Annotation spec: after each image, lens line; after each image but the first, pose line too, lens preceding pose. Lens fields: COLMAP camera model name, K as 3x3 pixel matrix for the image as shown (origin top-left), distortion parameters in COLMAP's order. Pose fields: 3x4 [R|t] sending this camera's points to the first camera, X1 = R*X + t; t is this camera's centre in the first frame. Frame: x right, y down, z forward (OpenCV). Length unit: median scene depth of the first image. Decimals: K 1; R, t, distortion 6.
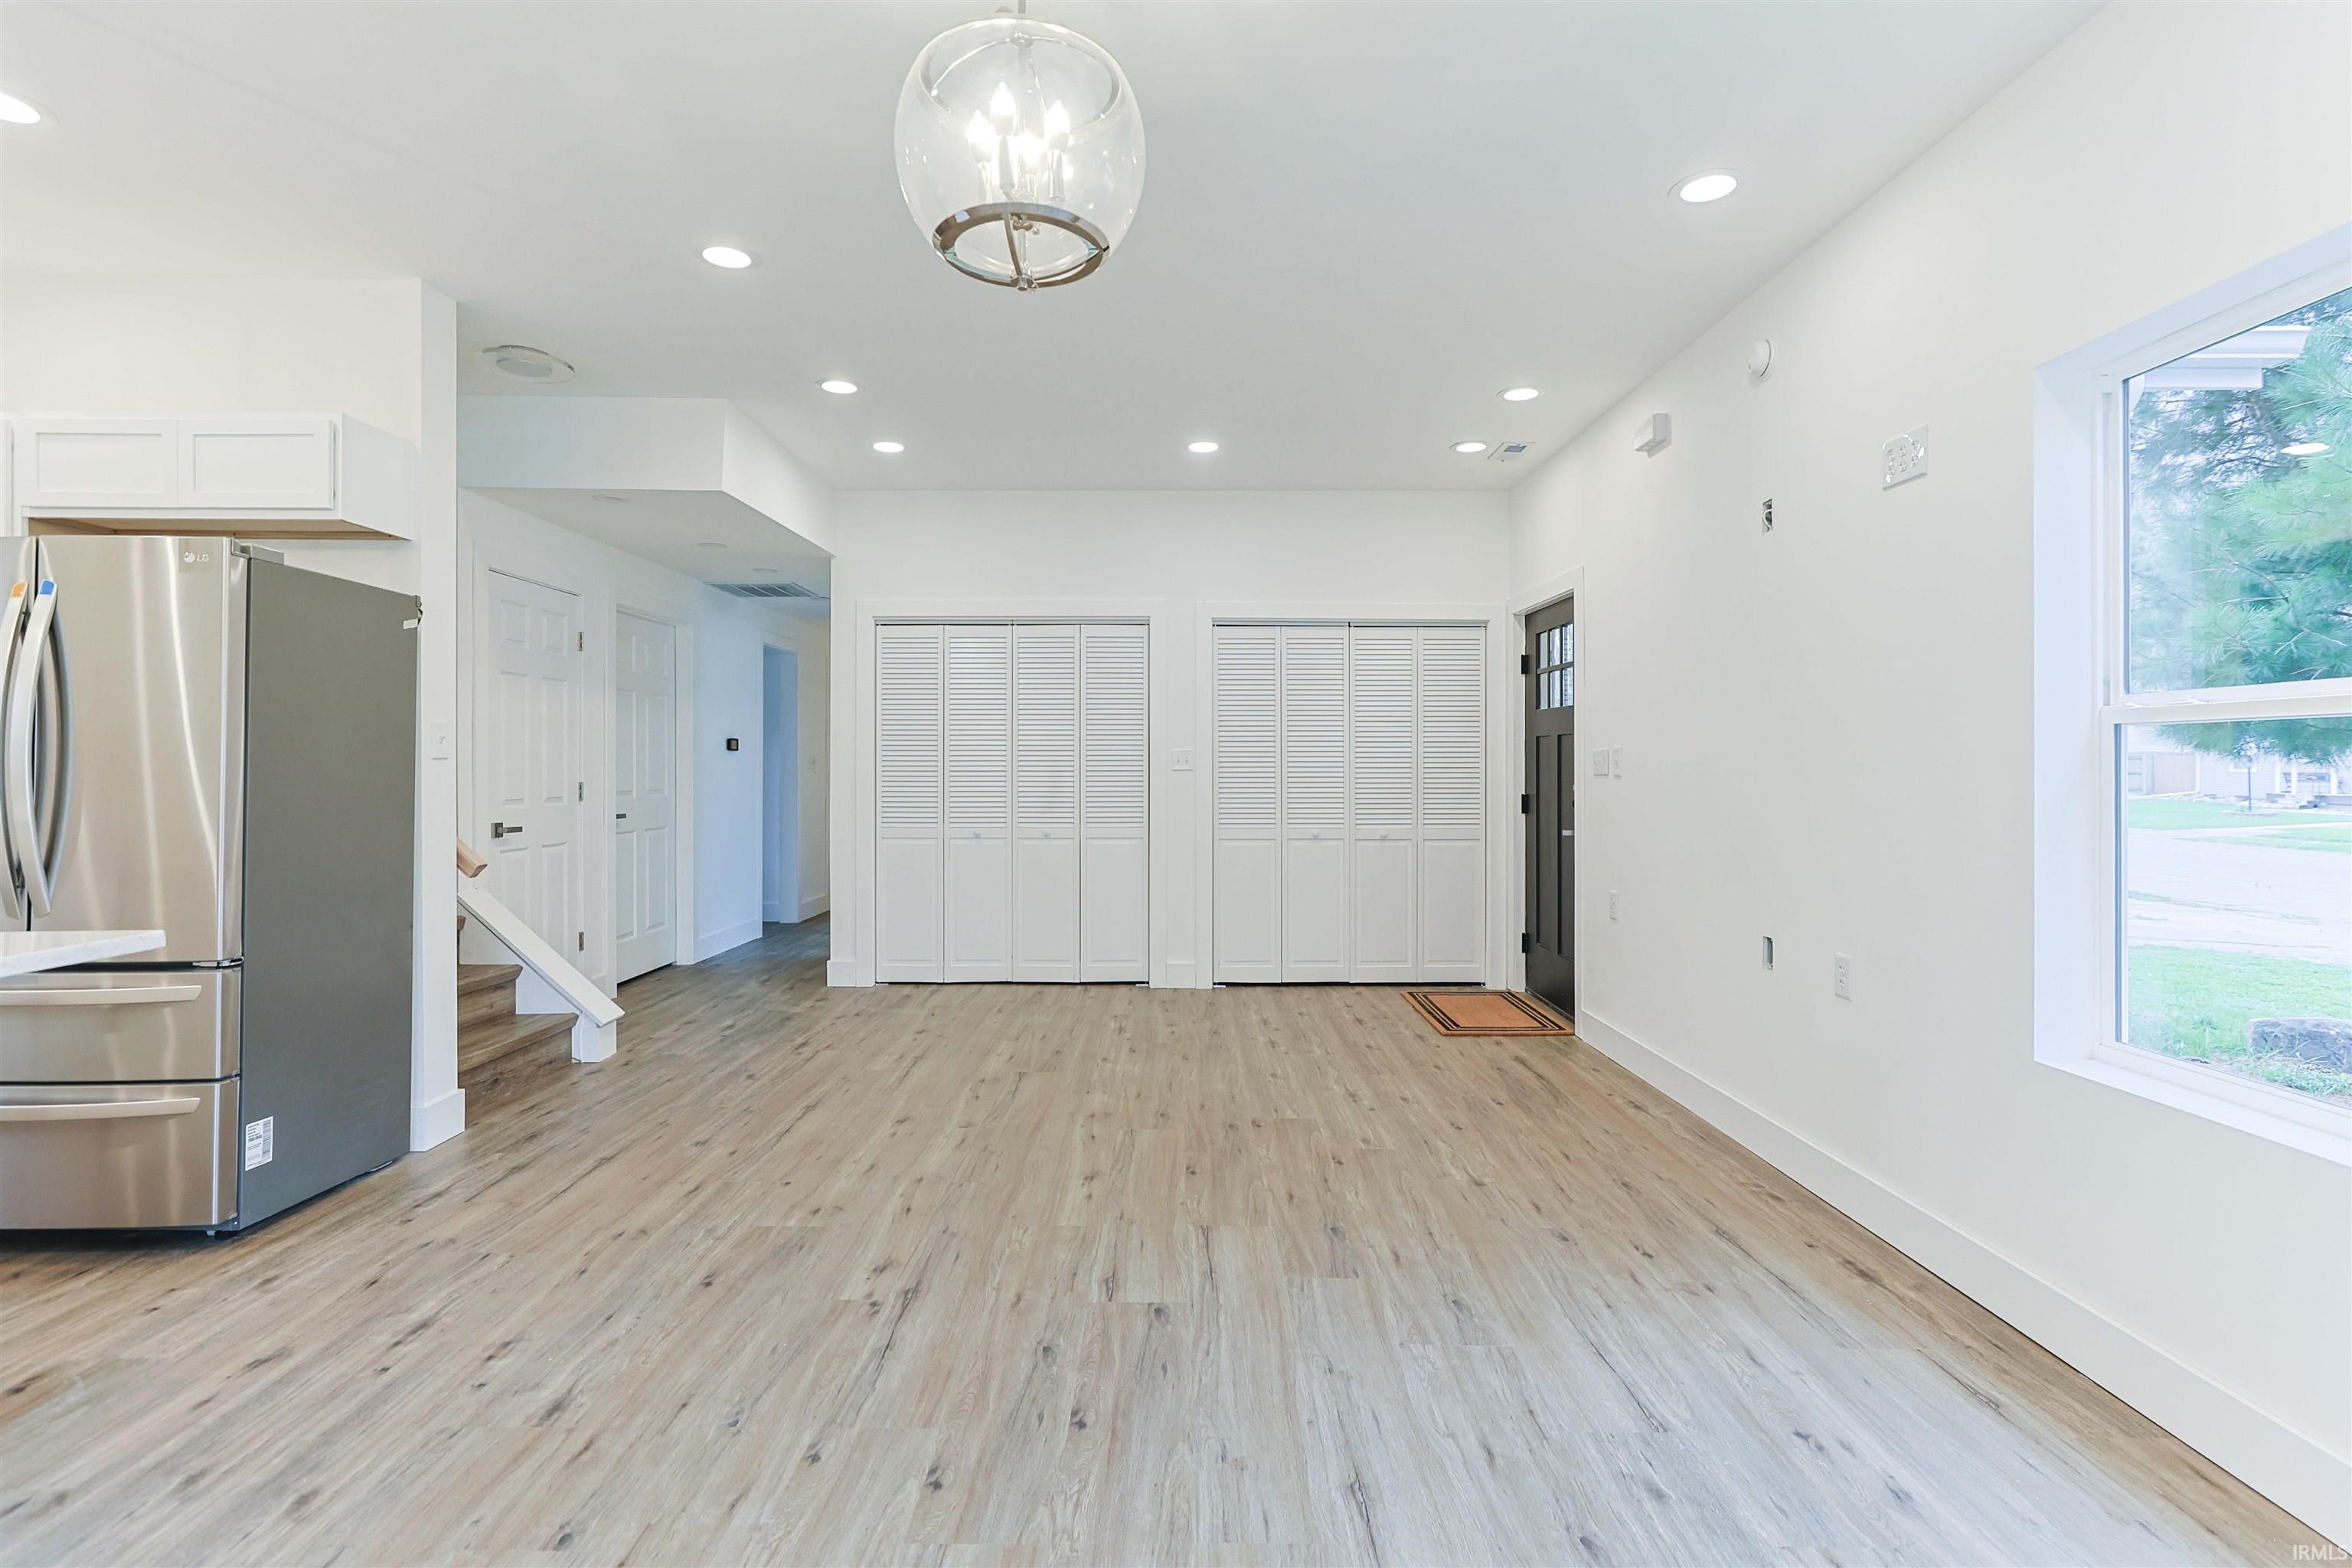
lens RADIAL K [[1120.7, 0, 1092.7], [0, 1120.7, 765.3], [0, 0, 1]] dist [-0.022747, 0.015344]
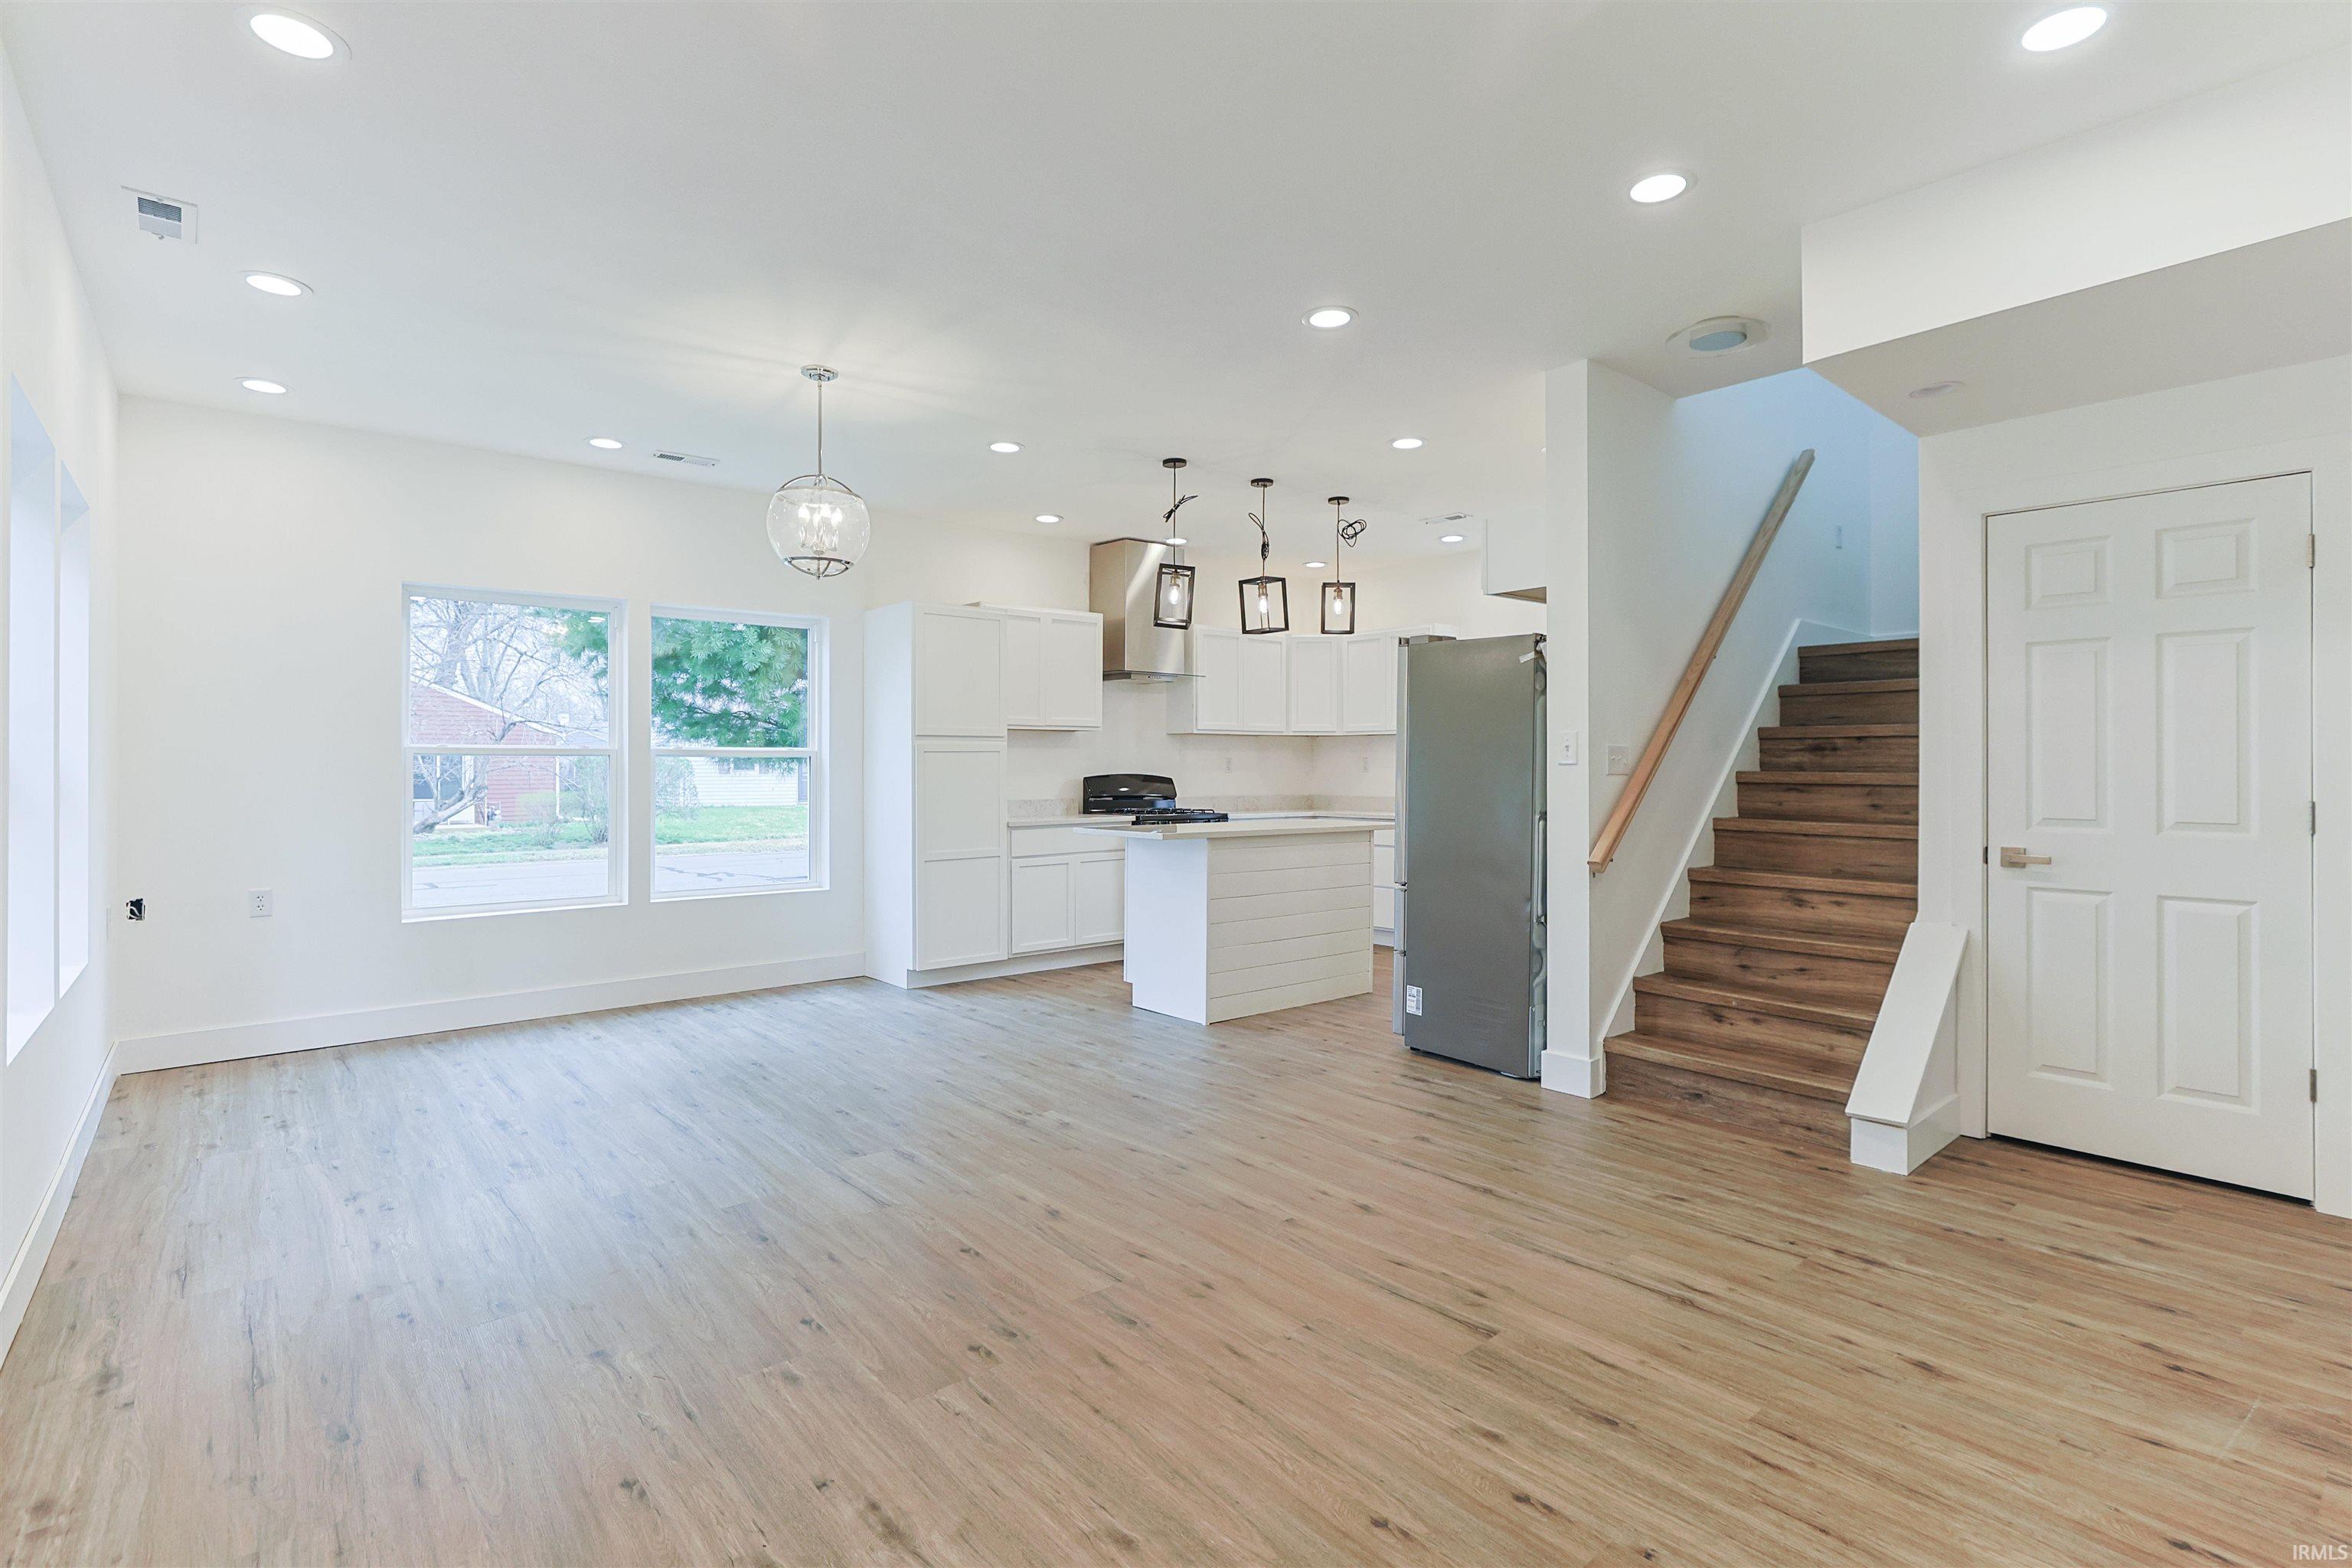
lens RADIAL K [[1112.2, 0, 1216.2], [0, 1112.2, 764.5], [0, 0, 1]] dist [-0.021420, 0.011877]
pose [[-0.695054, -0.002620, -0.718953, 0.629737], [-0.000184, 0.999994, -0.003467, -0.001571], [0.718958, -0.002278, -0.695050, 1.928100]]
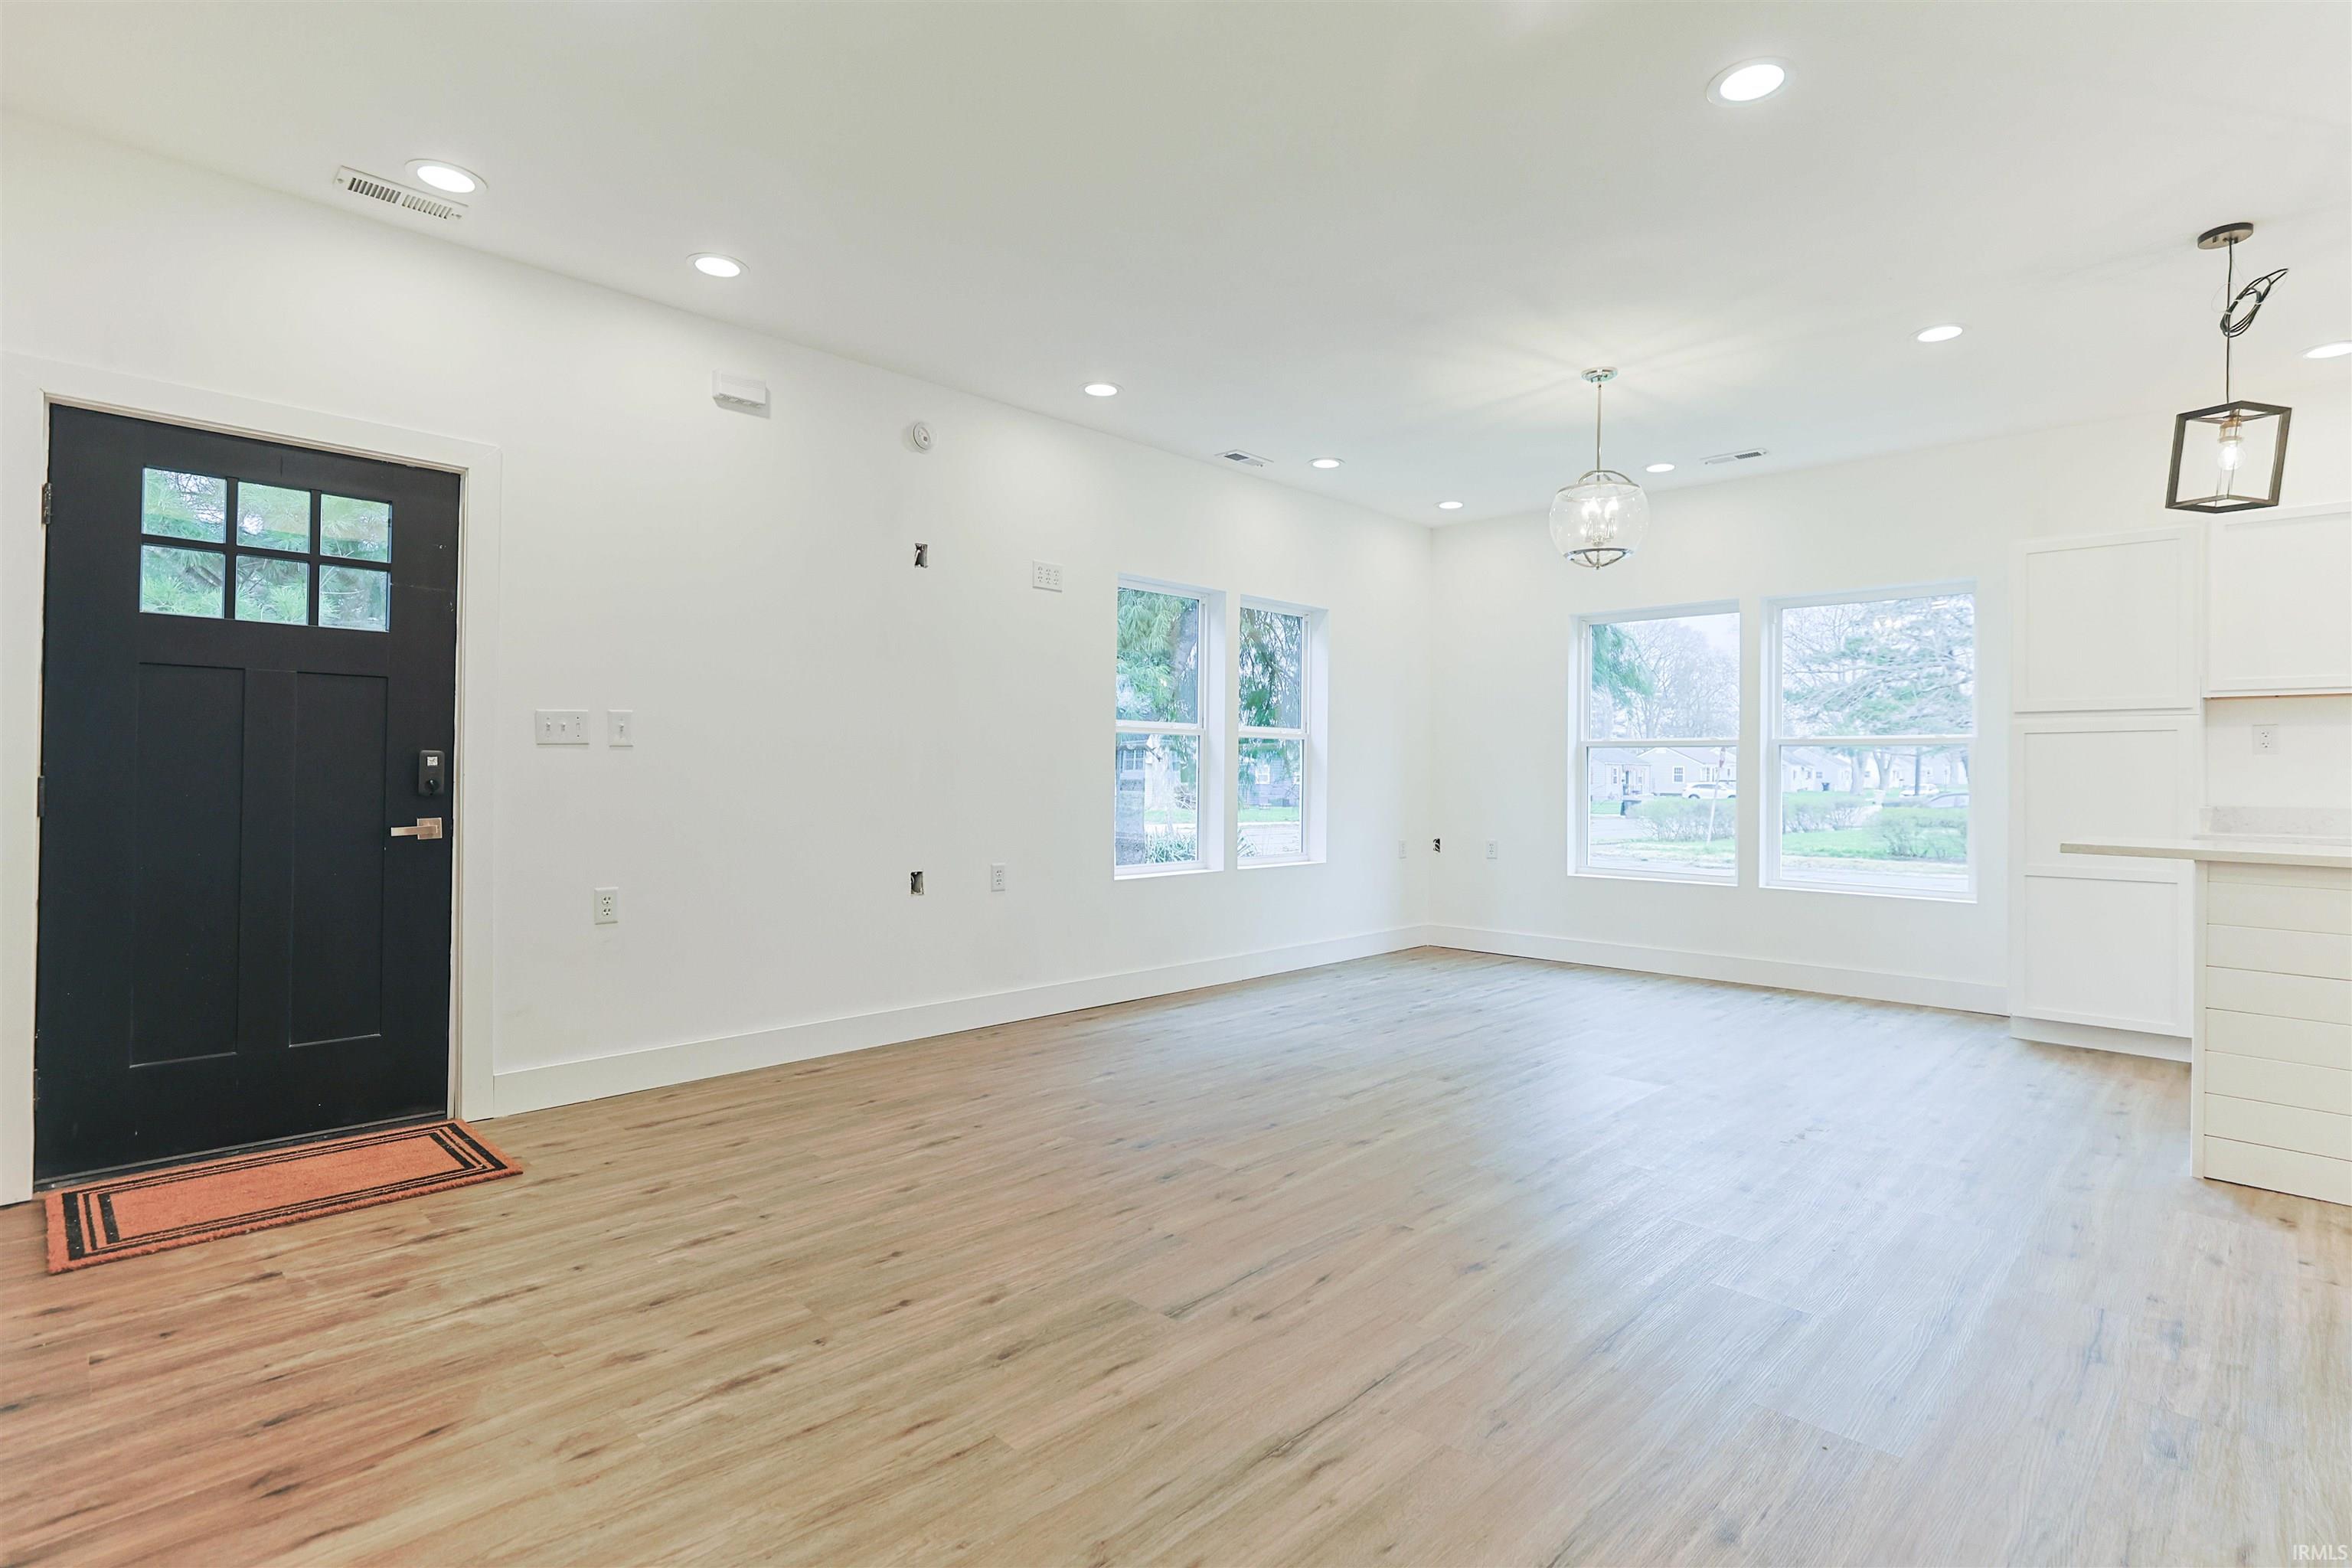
lens RADIAL K [[1170.6, 0, 1222.1], [0, 1170.6, 762.5], [0, 0, 1]] dist [-0.005816, -0.000547]
pose [[-0.780454, -0.002551, 0.625208, -0.629366], [-0.010781, 0.999898, -0.009378, 0.037473], [-0.625120, -0.014060, -0.780402, 2.124394]]
